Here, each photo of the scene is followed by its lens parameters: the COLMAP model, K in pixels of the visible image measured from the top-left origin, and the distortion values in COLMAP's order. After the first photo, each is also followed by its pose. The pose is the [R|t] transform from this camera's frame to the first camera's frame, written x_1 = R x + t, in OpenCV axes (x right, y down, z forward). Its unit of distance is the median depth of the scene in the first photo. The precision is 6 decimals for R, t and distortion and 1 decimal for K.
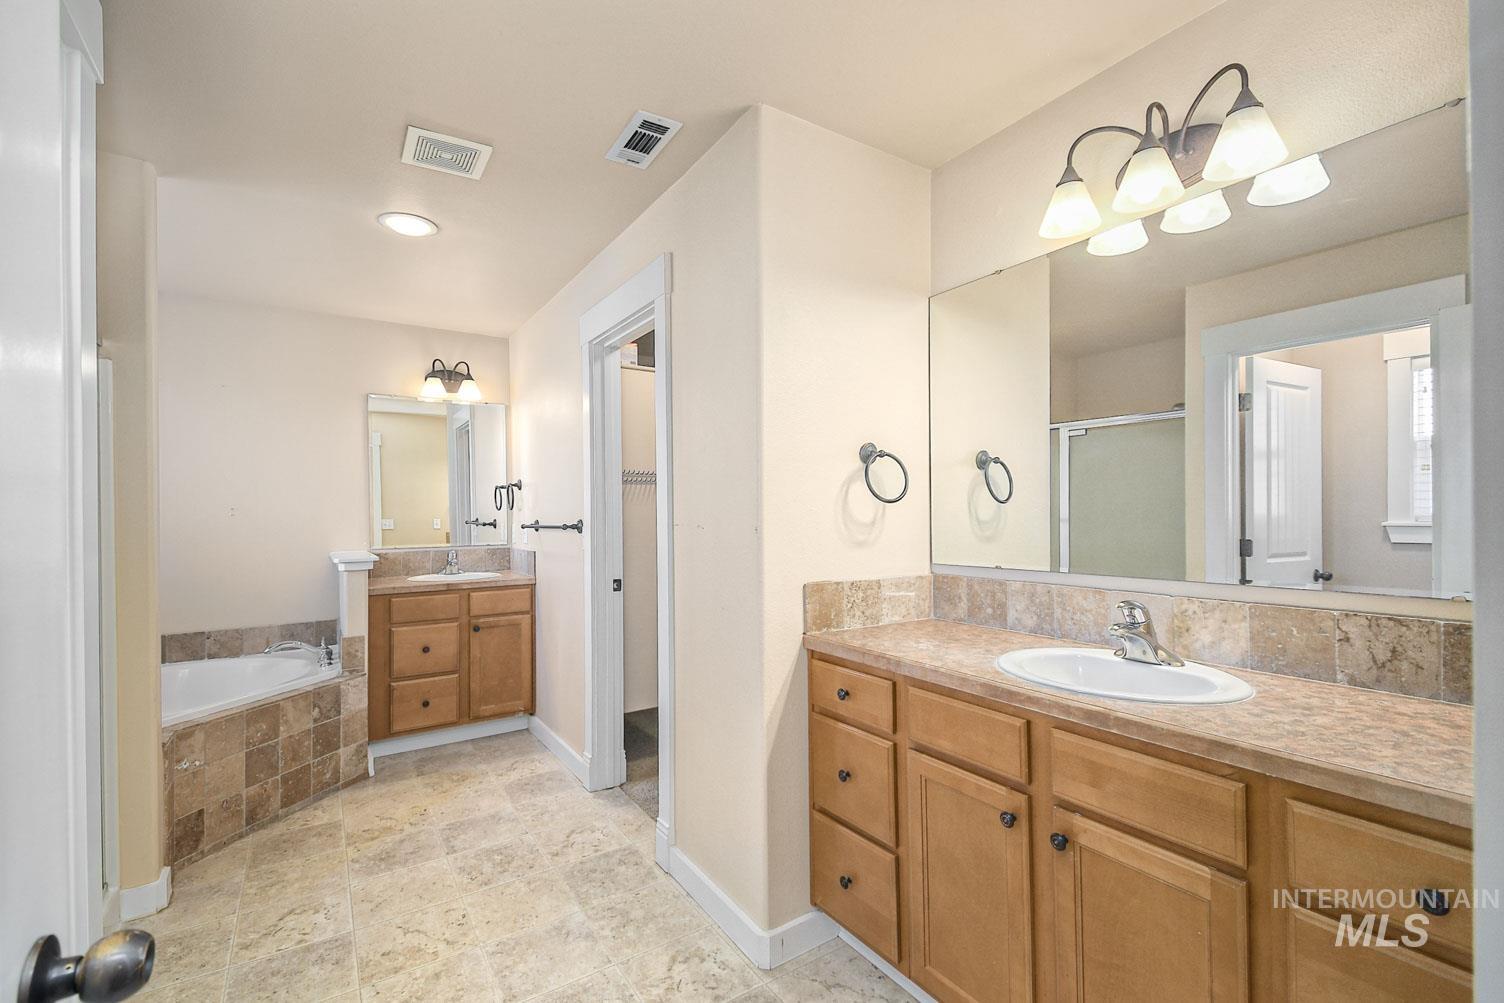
lens RADIAL K [[656.6, 0, 766.3], [0, 656.6, 508.4], [0, 0, 1]] dist [0.022346, -0.006588]
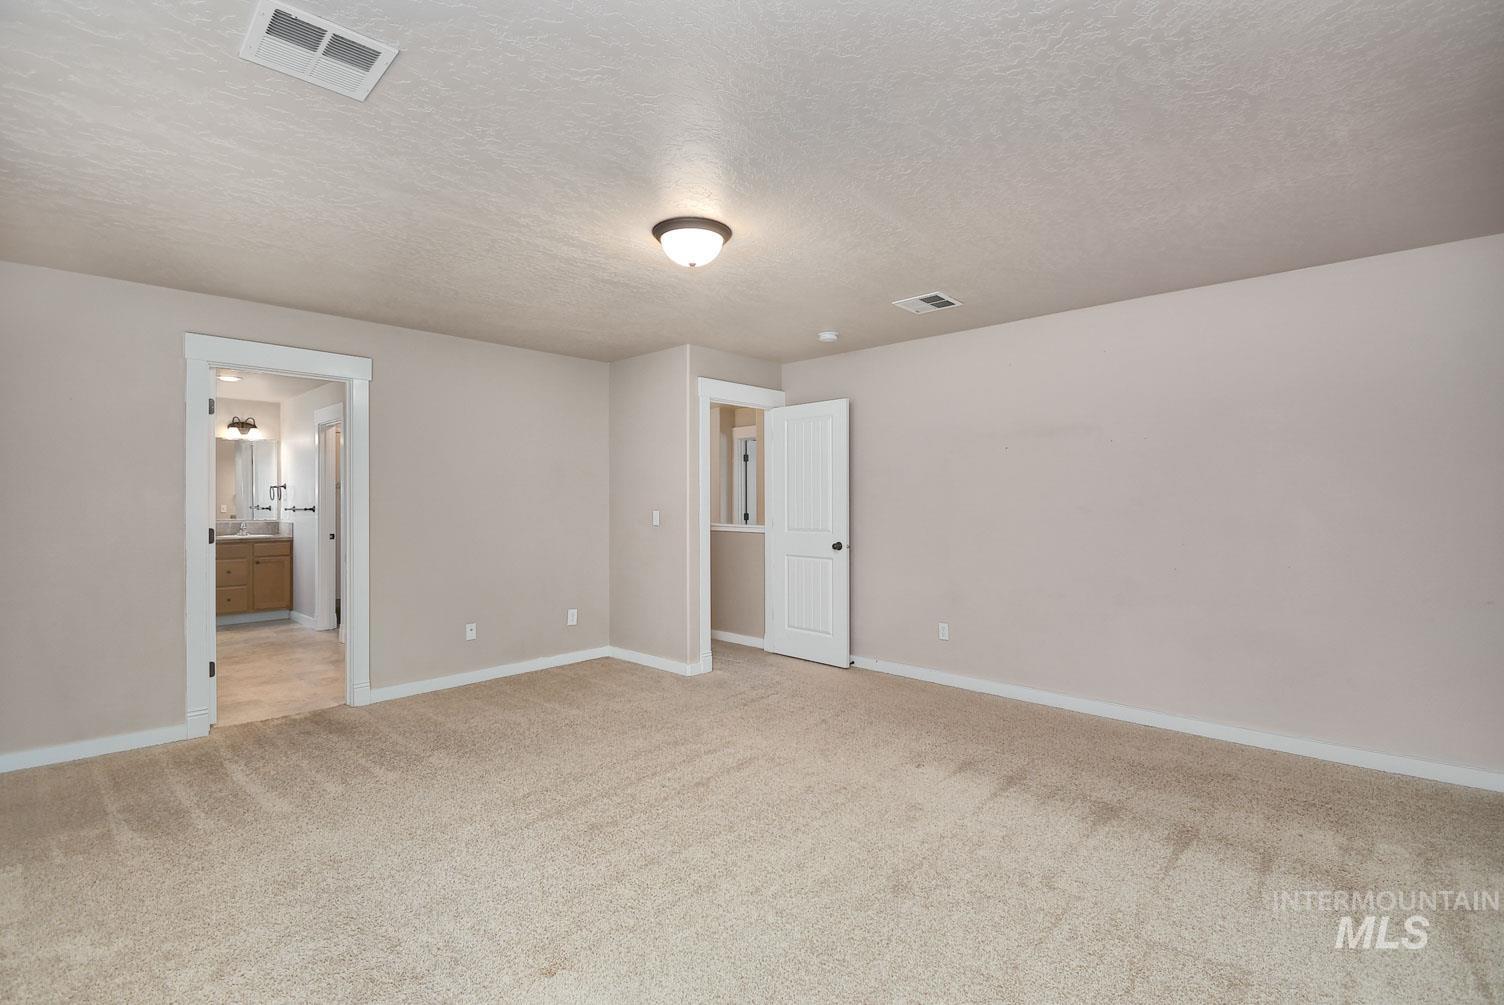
lens RADIAL K [[690.9, 0, 753.5], [0, 690.9, 504.9], [0, 0, 1]] dist [-0.003377, -0.000475]
pose [[0.977297, 0.012288, 0.211517, 0.571277], [-0.013690, 0.999893, 0.005163, -0.015050], [-0.211430, -0.007941, 0.977361, -1.329941]]
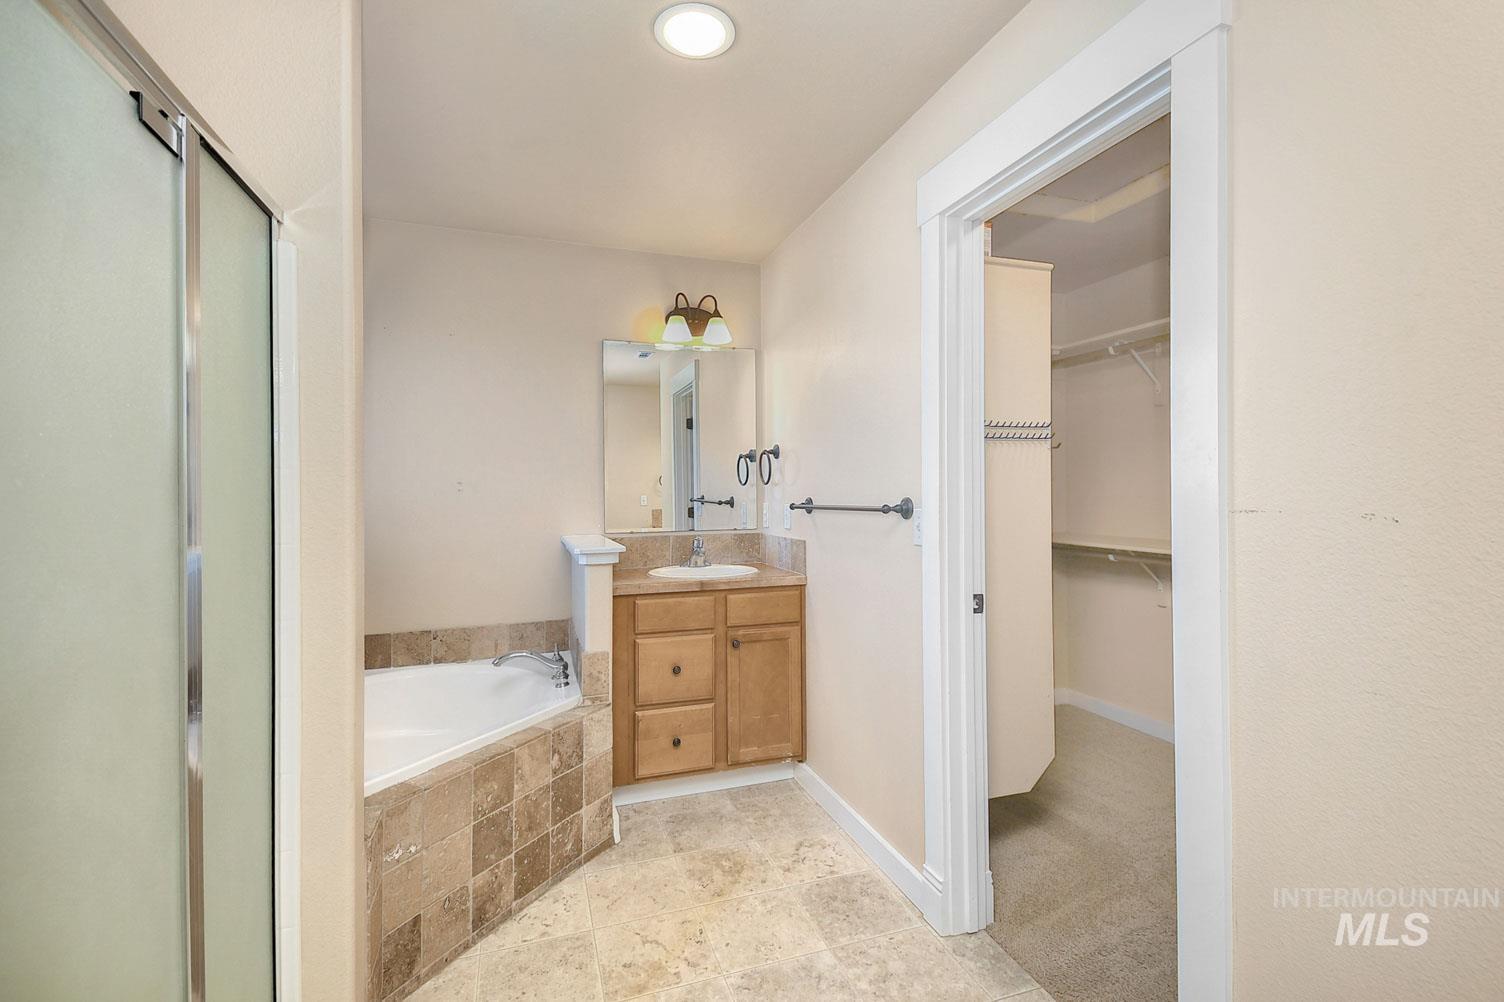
lens RADIAL K [[656.6, 0, 757.4], [0, 656.6, 488.1], [0, 0, 1]] dist [0.022346, -0.006588]
pose [[0.967118, 0.003986, -0.254296, -0.241791], [-0.004076, 0.999992, 0.000173, 0.007192], [0.254294, 0.000869, 0.967127, 0.306178]]
